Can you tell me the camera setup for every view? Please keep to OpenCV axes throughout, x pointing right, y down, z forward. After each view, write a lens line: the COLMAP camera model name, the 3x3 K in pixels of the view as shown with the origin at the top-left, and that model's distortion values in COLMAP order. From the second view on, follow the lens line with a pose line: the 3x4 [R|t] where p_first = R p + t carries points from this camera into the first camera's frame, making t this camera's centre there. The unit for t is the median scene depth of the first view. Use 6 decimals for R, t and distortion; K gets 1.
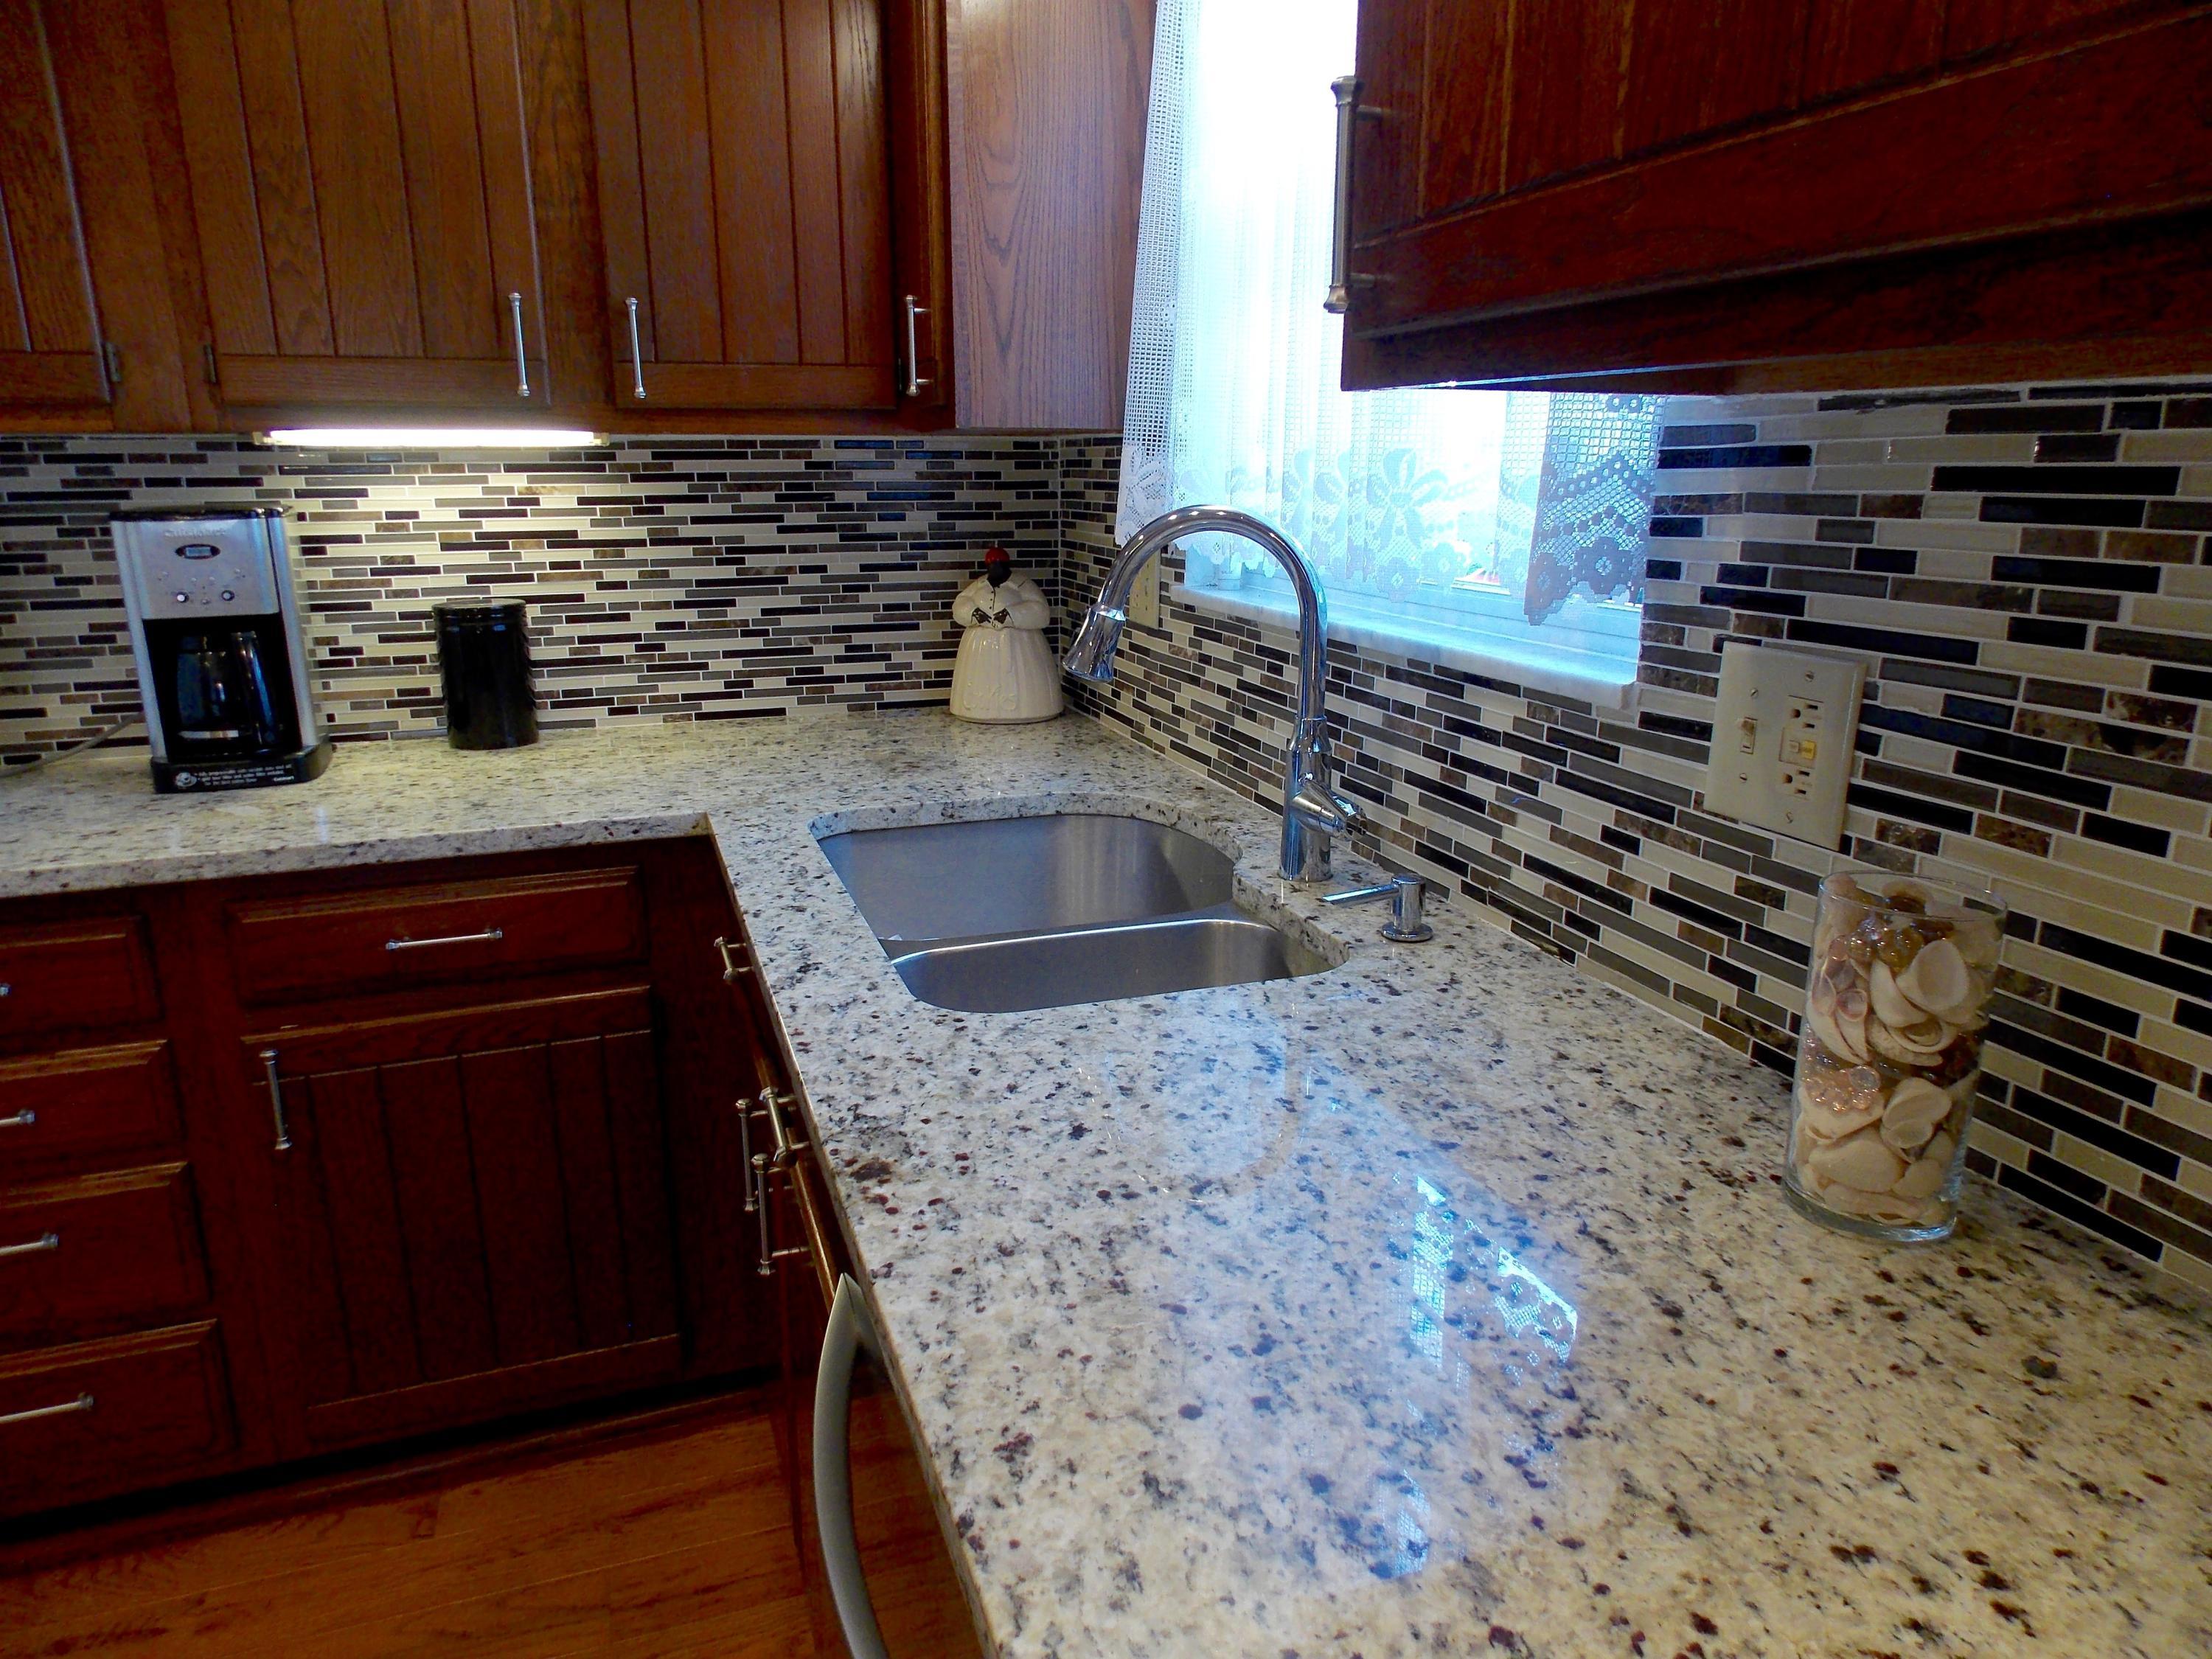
lens RADIAL K [[1455.7, 0, 1102.4], [0, 1455.7, 824.6], [0, 0, 1]] dist [0.008213, -0.003102]
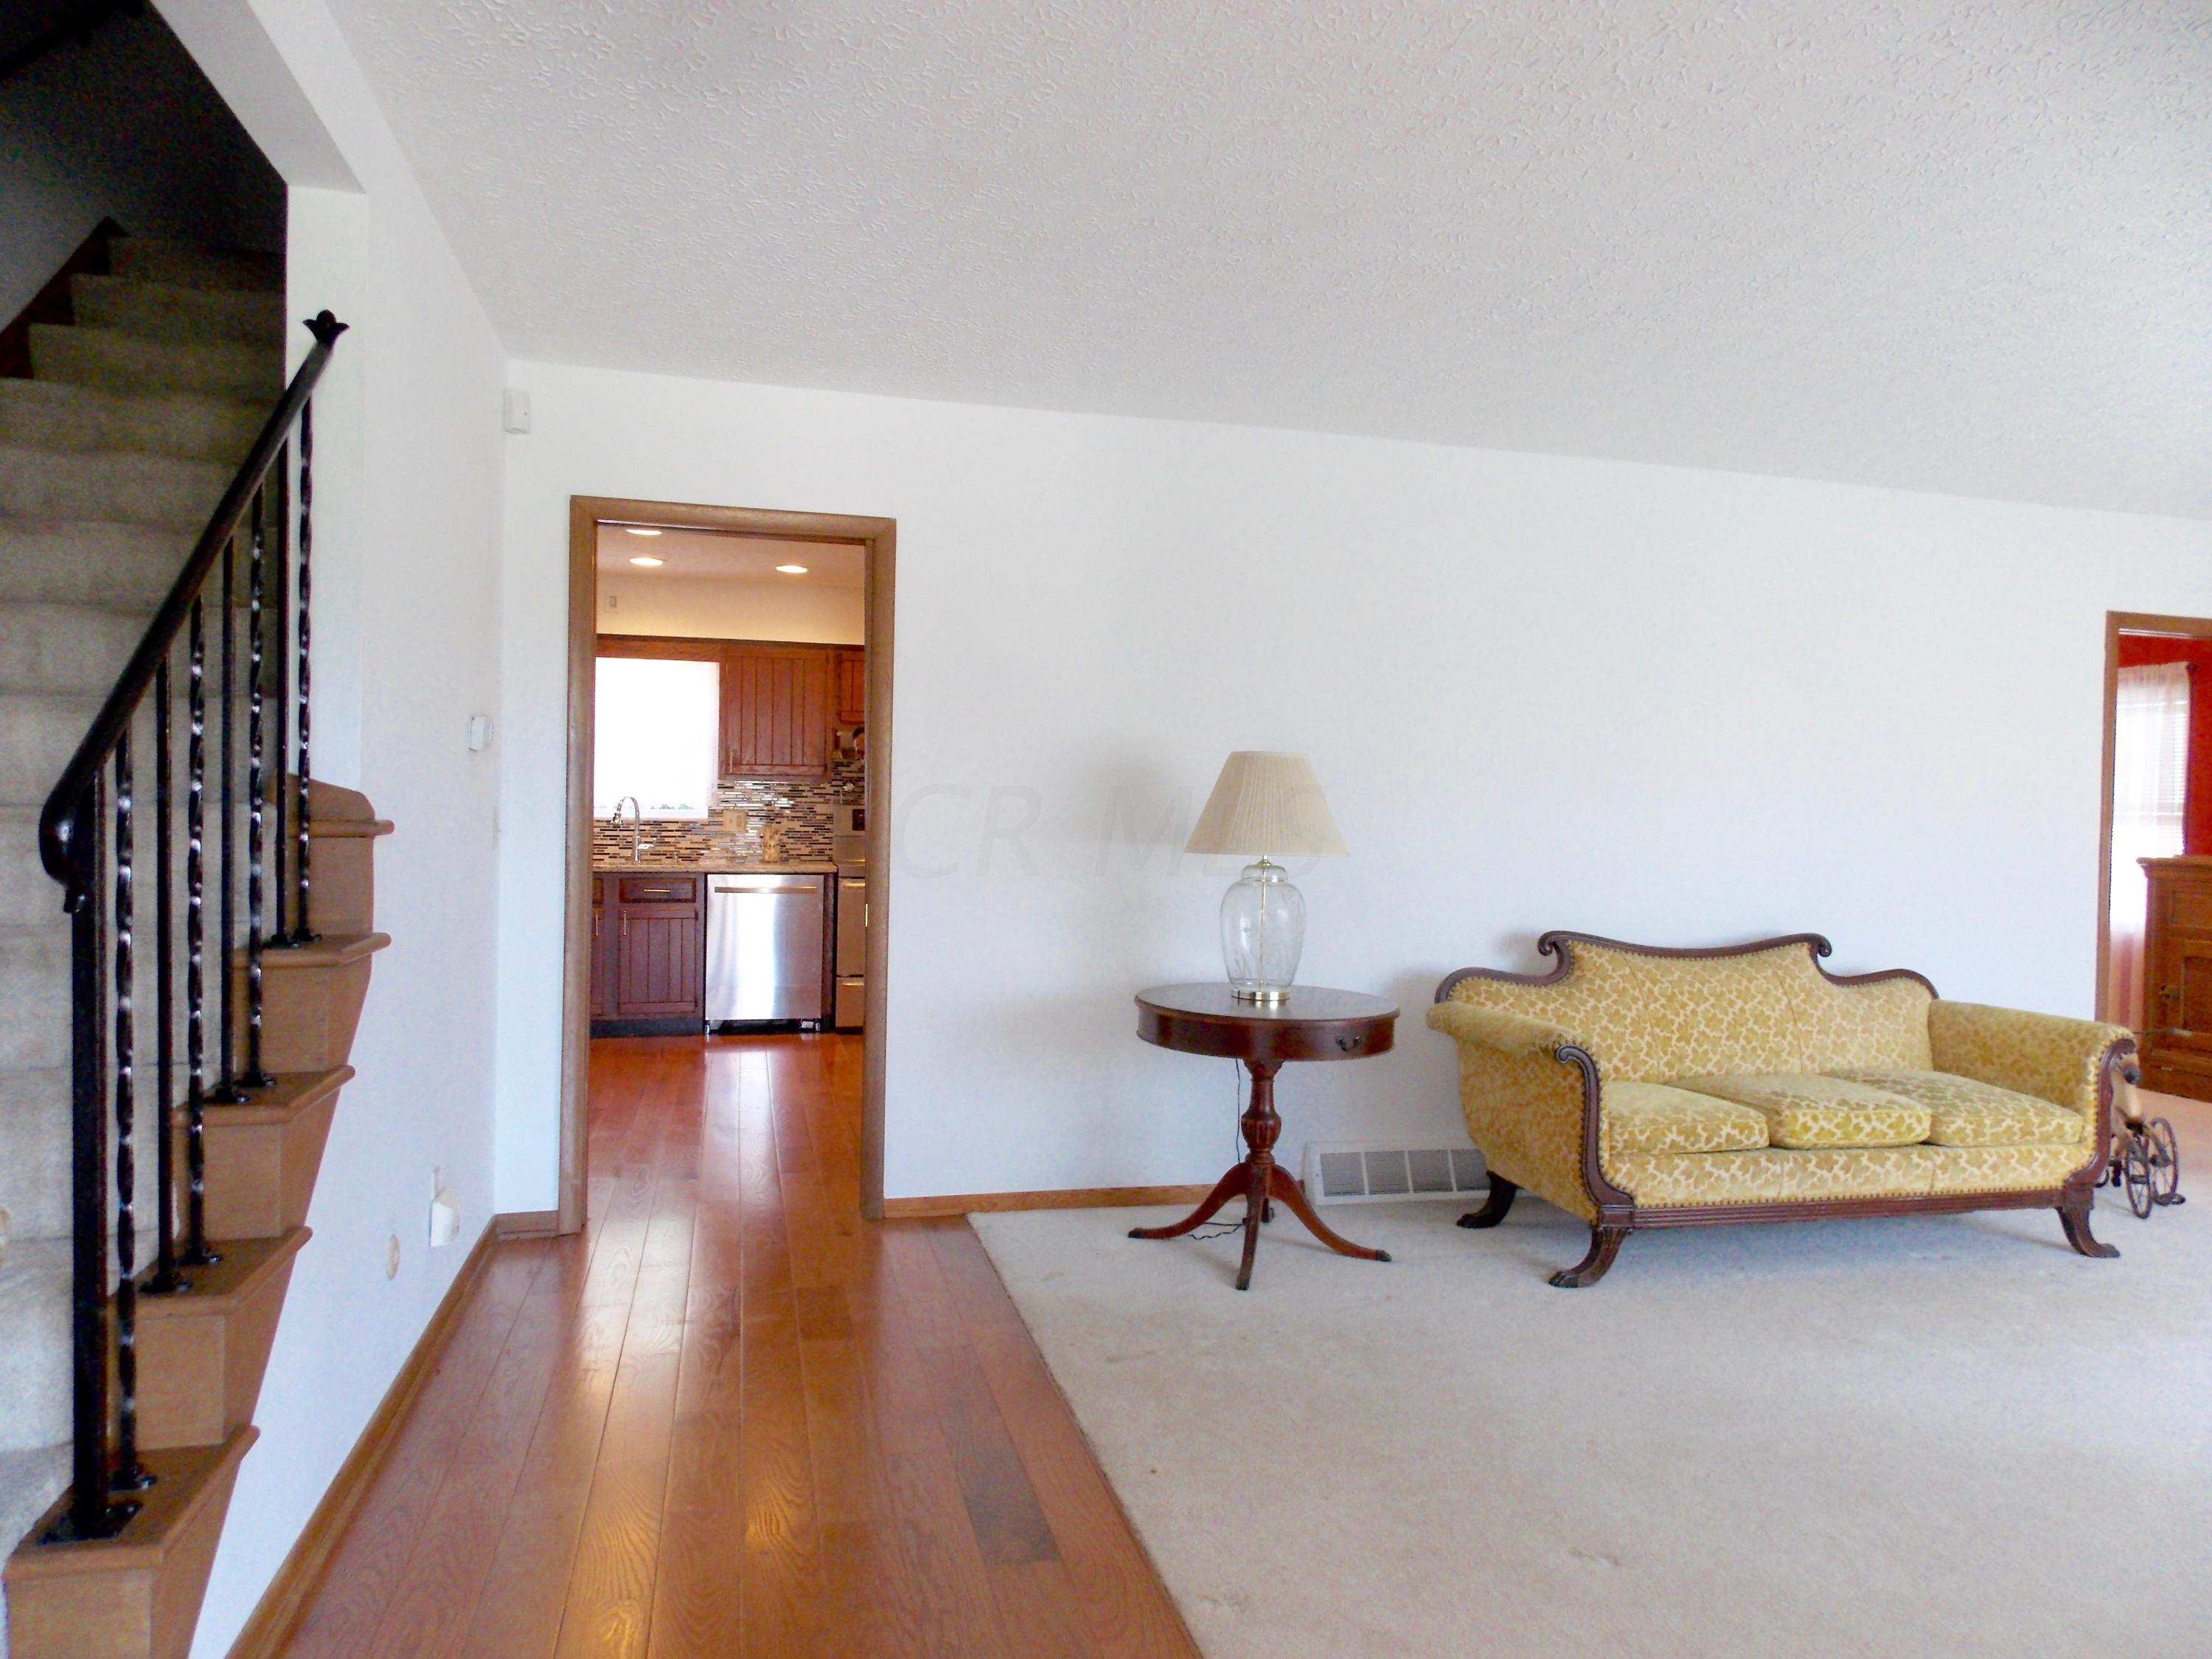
lens RADIAL K [[1455.7, 0, 1117.4], [0, 1455.7, 835.2], [0, 0, 1]] dist [0.008213, -0.003102]
pose [[0.086585, -0.024056, 0.995954, -4.176067], [0.227941, 0.973668, 0.003702, 0.266350], [-0.969817, 0.226698, 0.089788, -1.006332]]
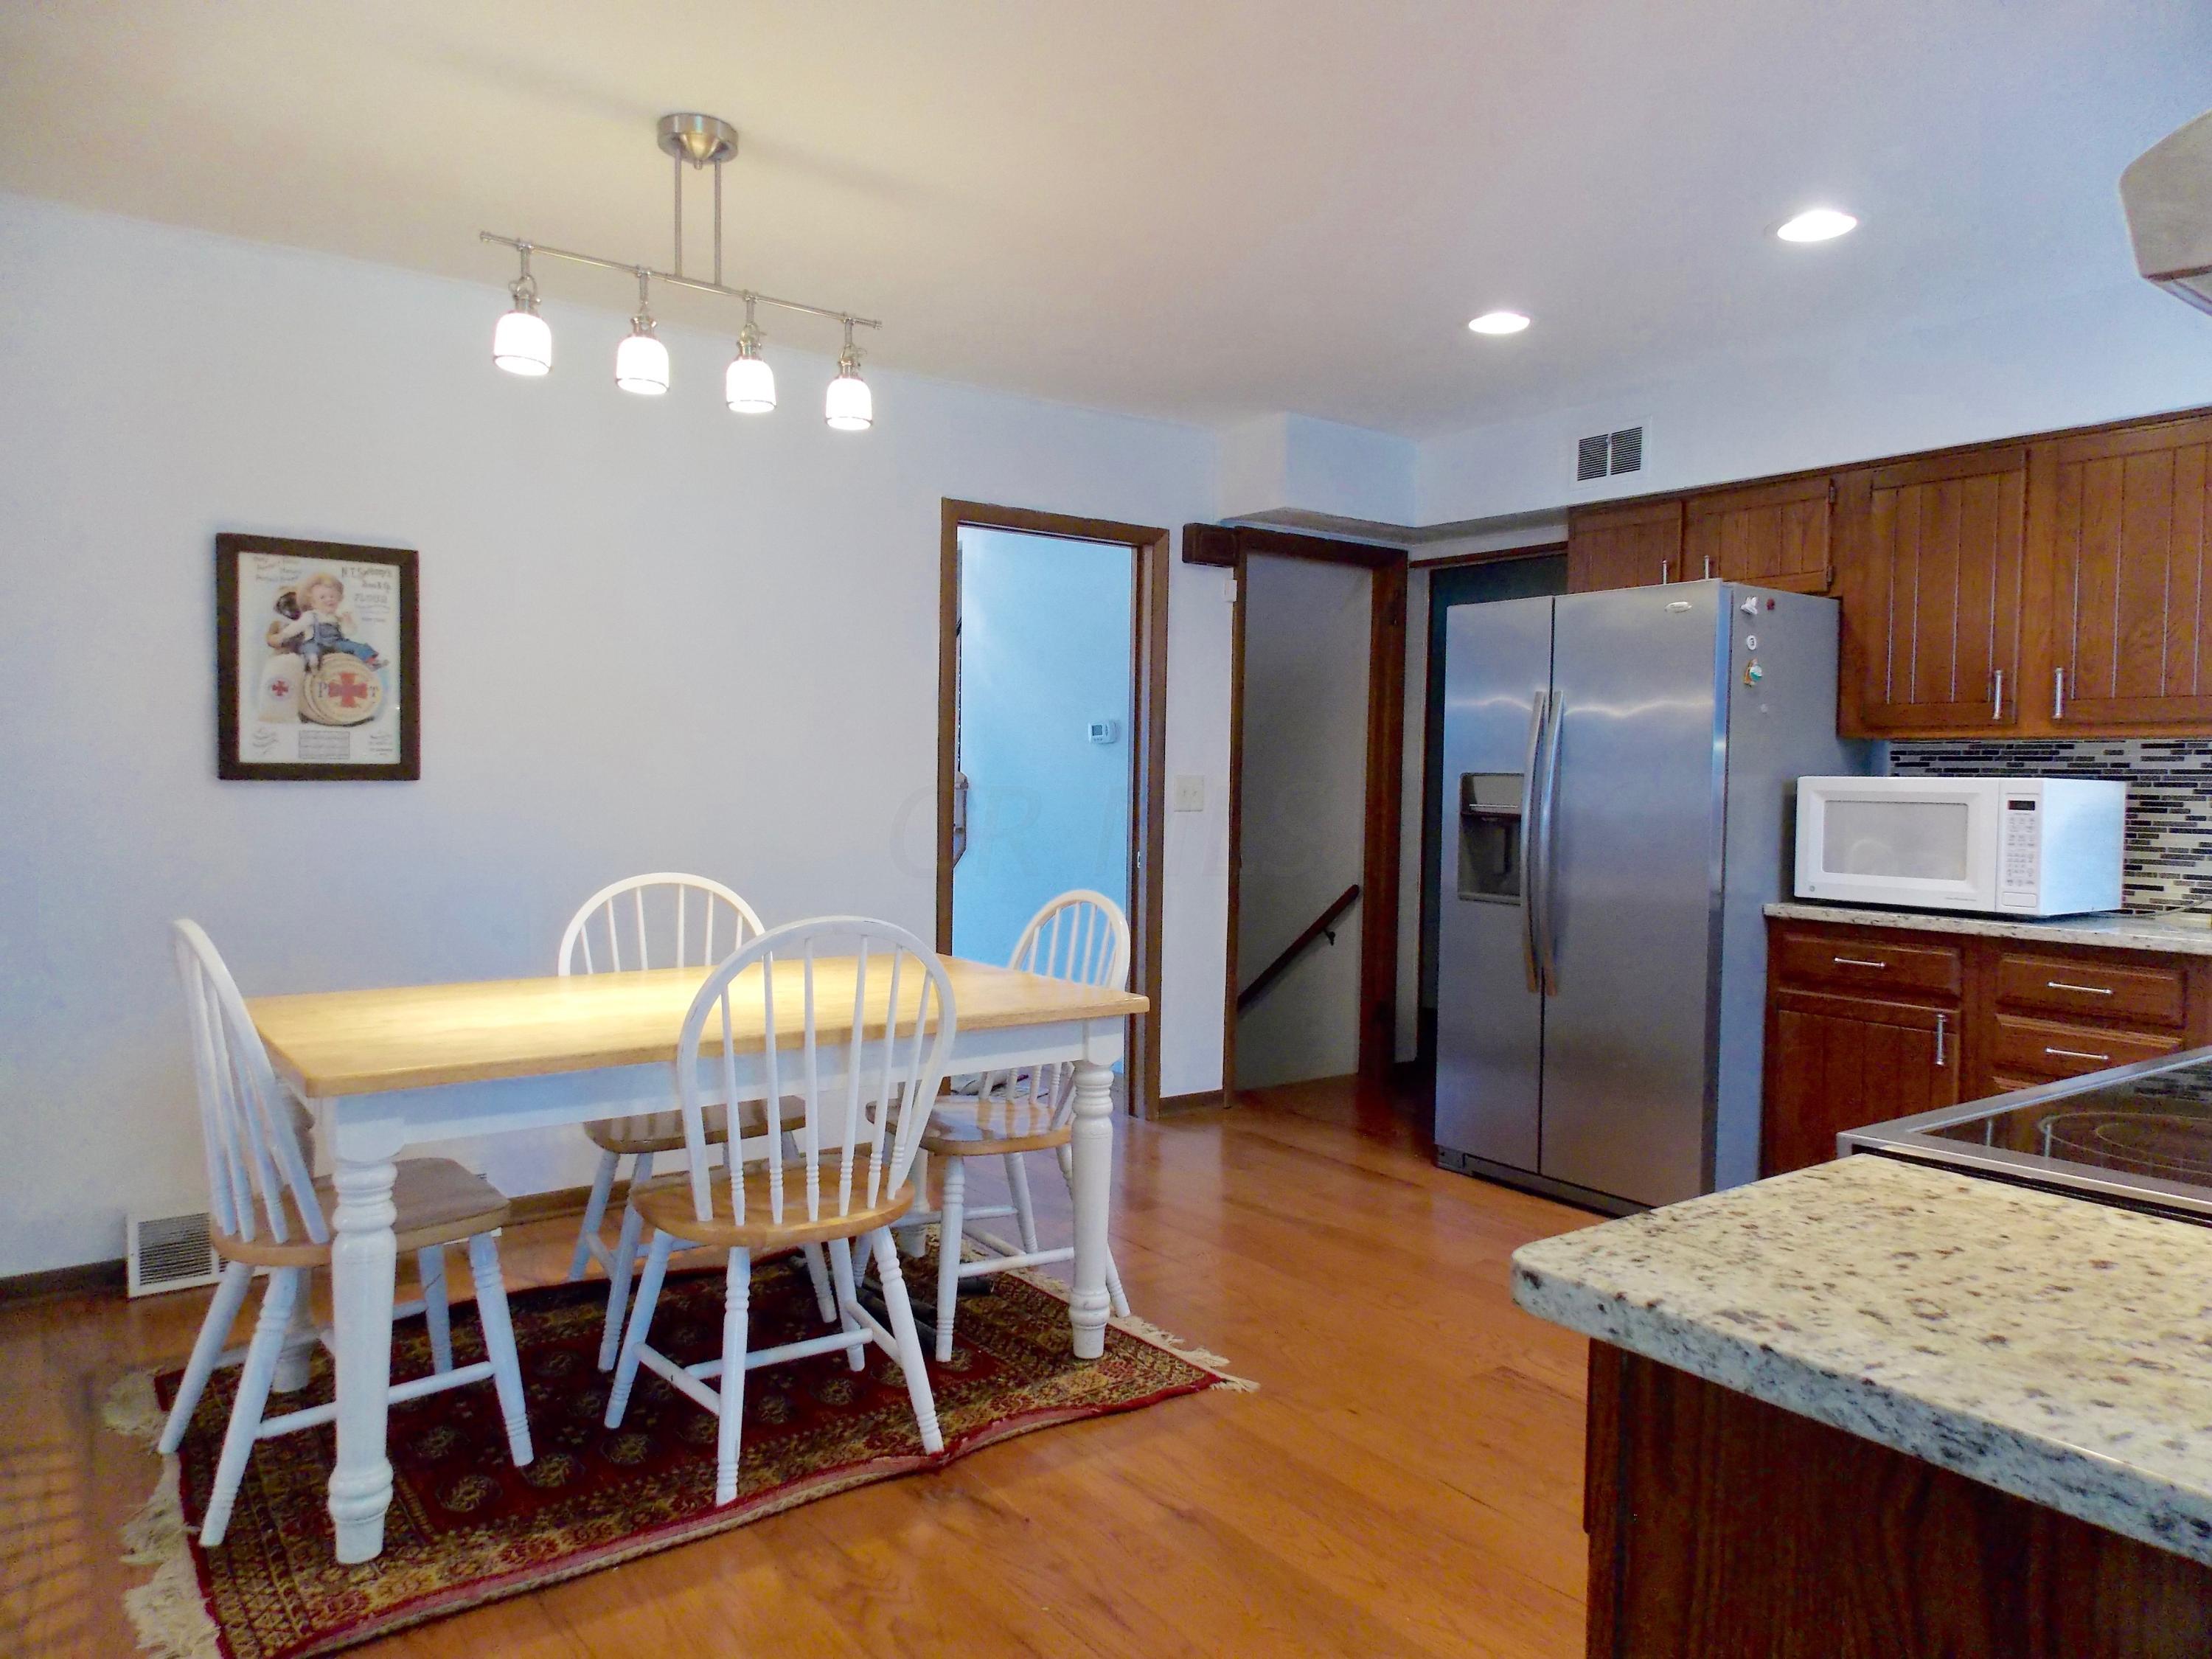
lens RADIAL K [[1455.7, 0, 1111.8], [0, 1455.7, 813.7], [0, 0, 1]] dist [0.008213, -0.003102]
pose [[0.295642, 0.040528, -0.954439, 0.696847], [-0.258731, 0.965155, -0.039160, 0.275375], [0.919594, 0.258520, 0.295827, -0.858938]]
